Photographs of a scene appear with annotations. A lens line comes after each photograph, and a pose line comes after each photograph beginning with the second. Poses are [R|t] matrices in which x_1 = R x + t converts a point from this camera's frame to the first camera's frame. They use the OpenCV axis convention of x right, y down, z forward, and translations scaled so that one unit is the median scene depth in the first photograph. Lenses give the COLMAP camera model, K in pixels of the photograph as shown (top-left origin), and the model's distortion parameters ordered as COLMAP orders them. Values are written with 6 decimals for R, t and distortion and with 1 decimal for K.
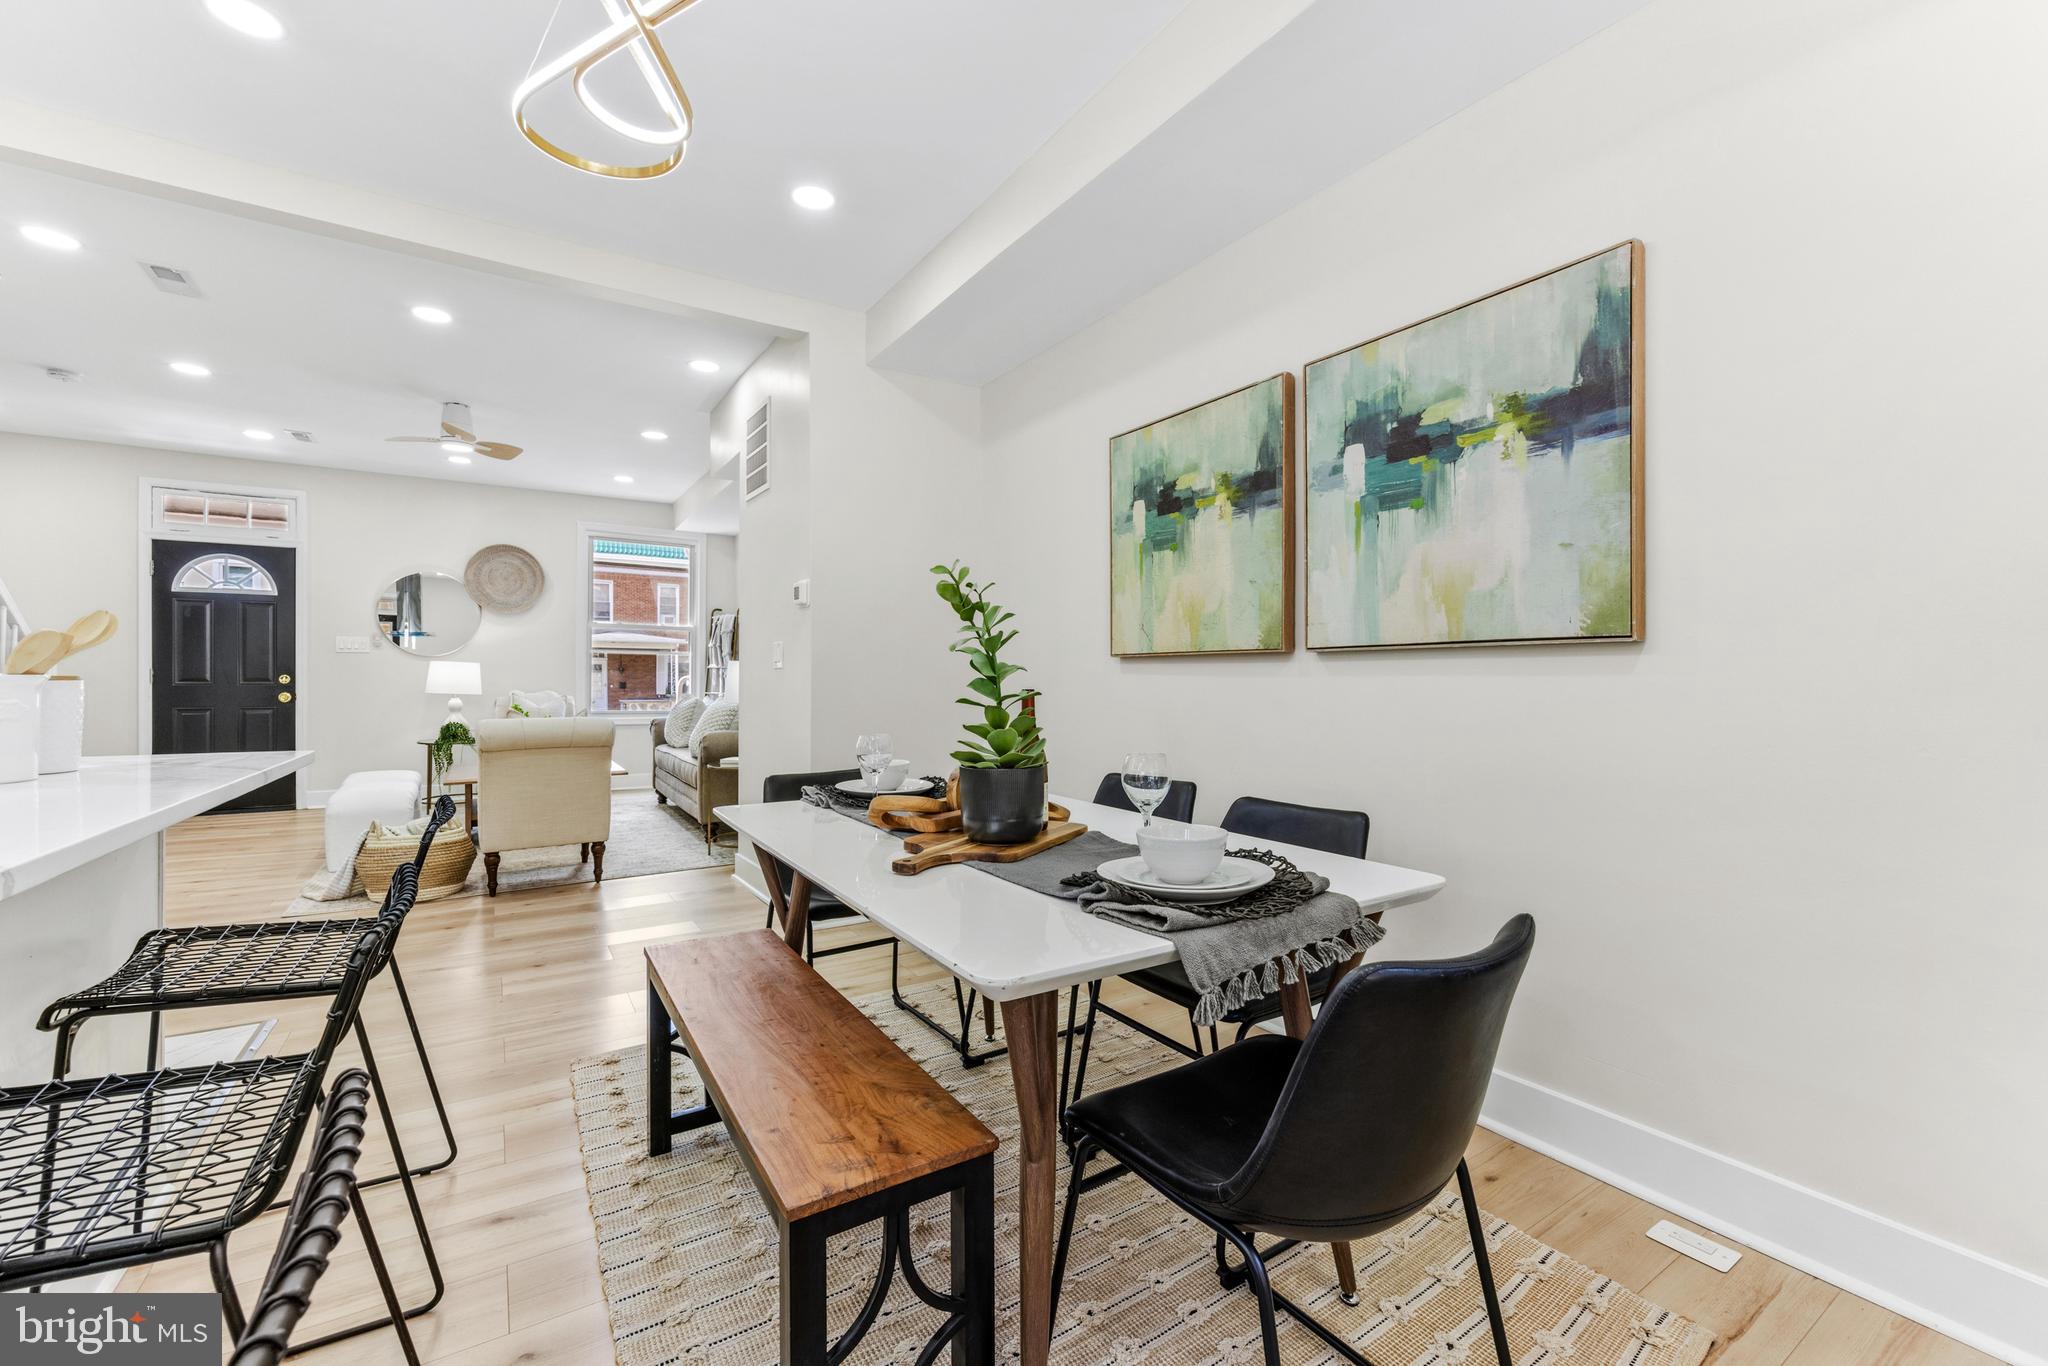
lens RADIAL K [[823.6, 0, 1019.9], [0, 823.6, 680.2], [0, 0, 1]] dist [-0.002256, 0.000161]
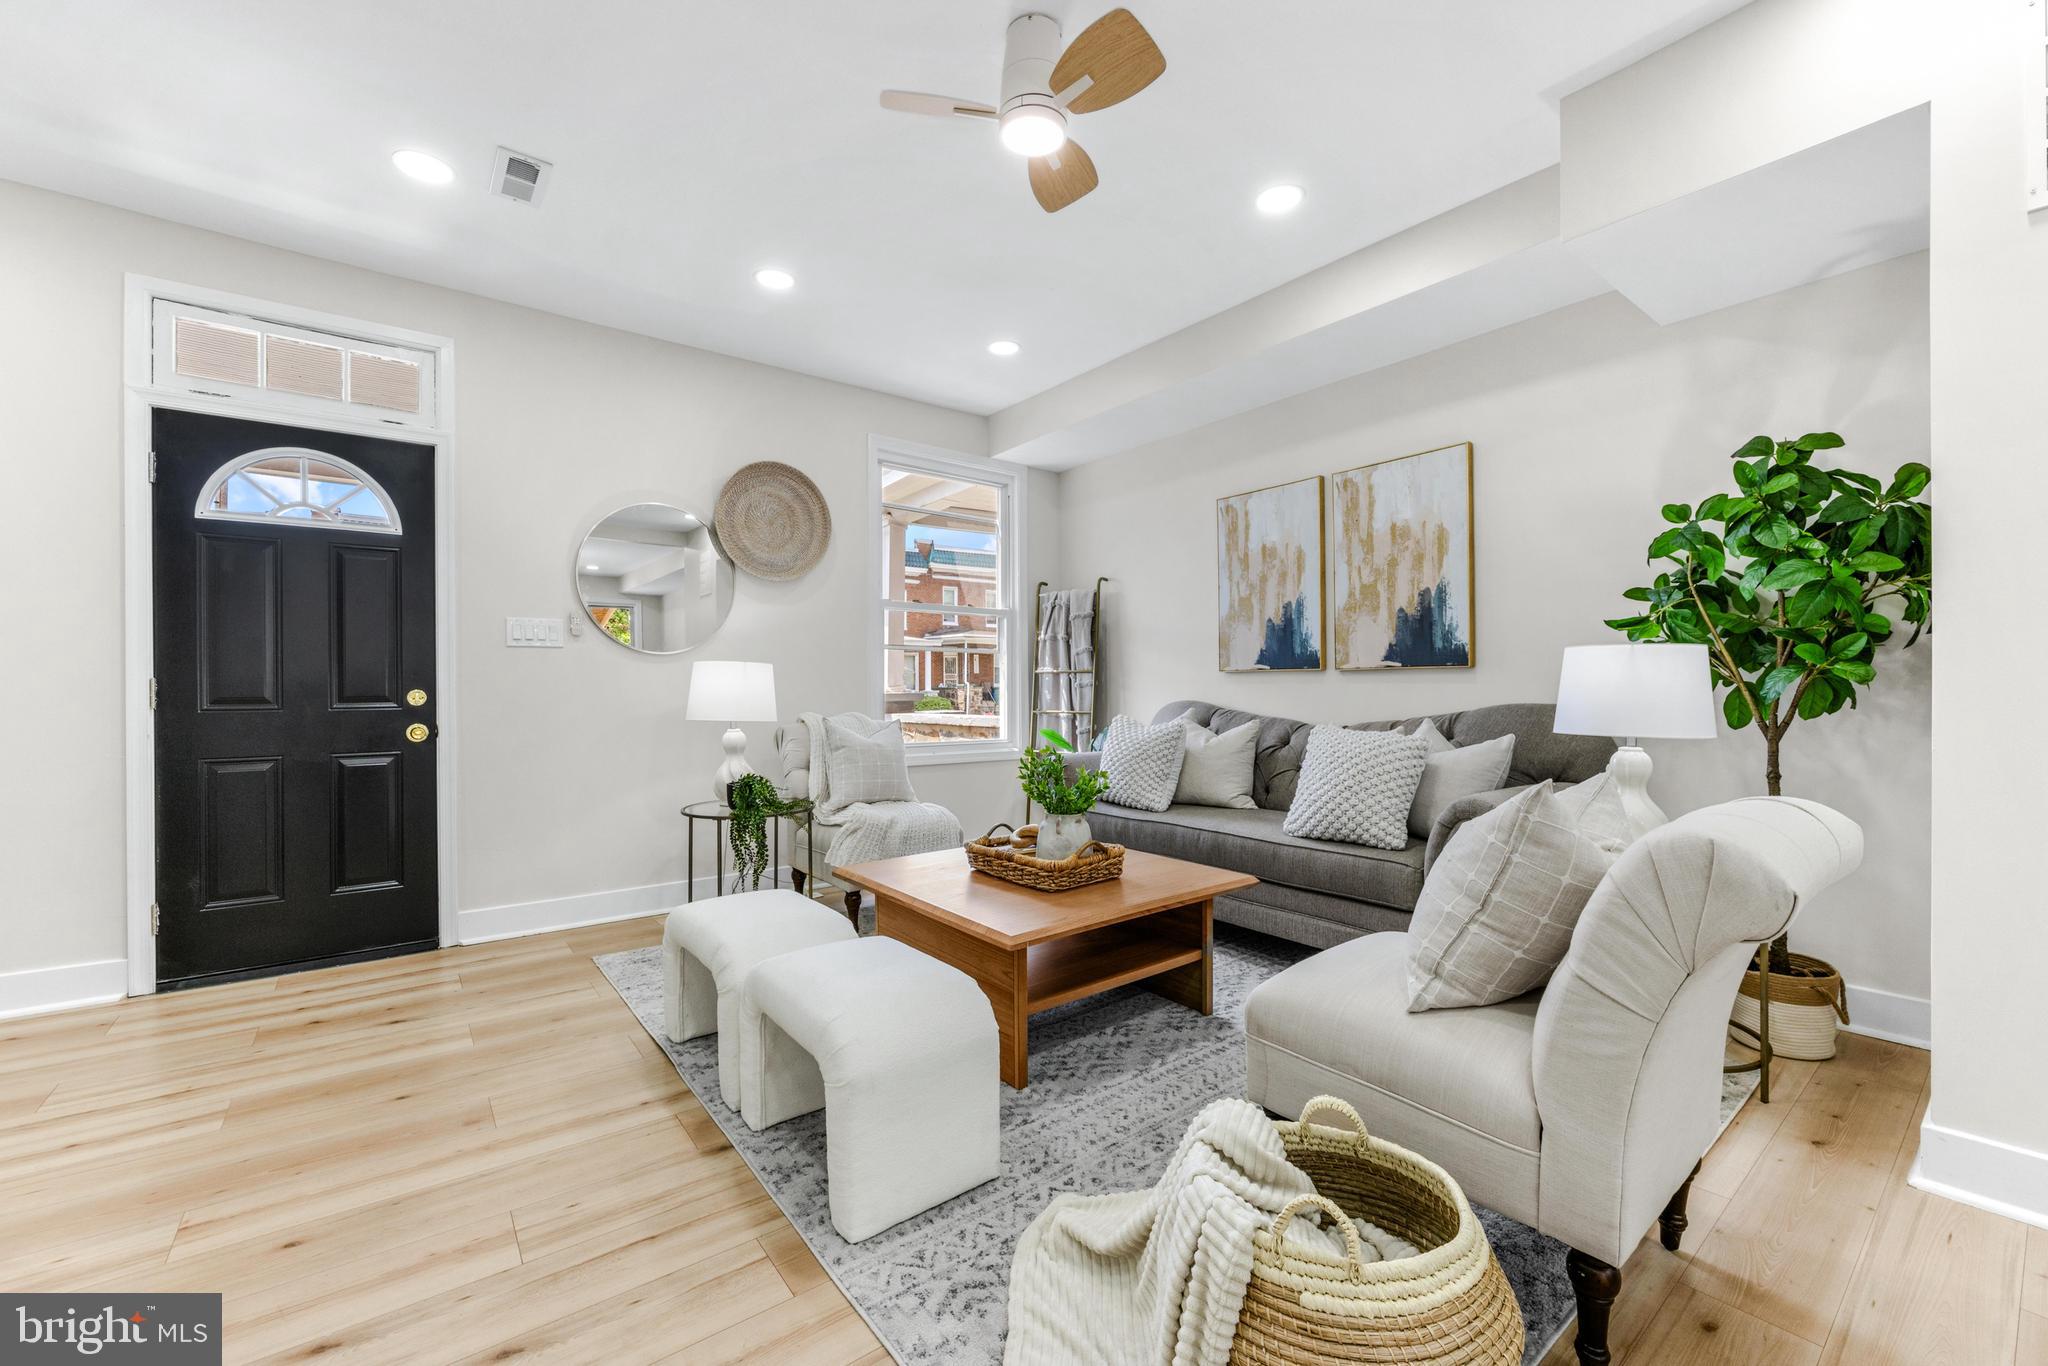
lens RADIAL K [[823.6, 0, 1028.1], [0, 823.6, 689.9], [0, 0, 1]] dist [-0.002256, 0.000161]
pose [[0.996483, -0.008141, 0.083393, -0.552891], [0.007951, 0.999965, 0.002615, -0.004236], [-0.083412, -0.001943, 0.996513, 0.450717]]
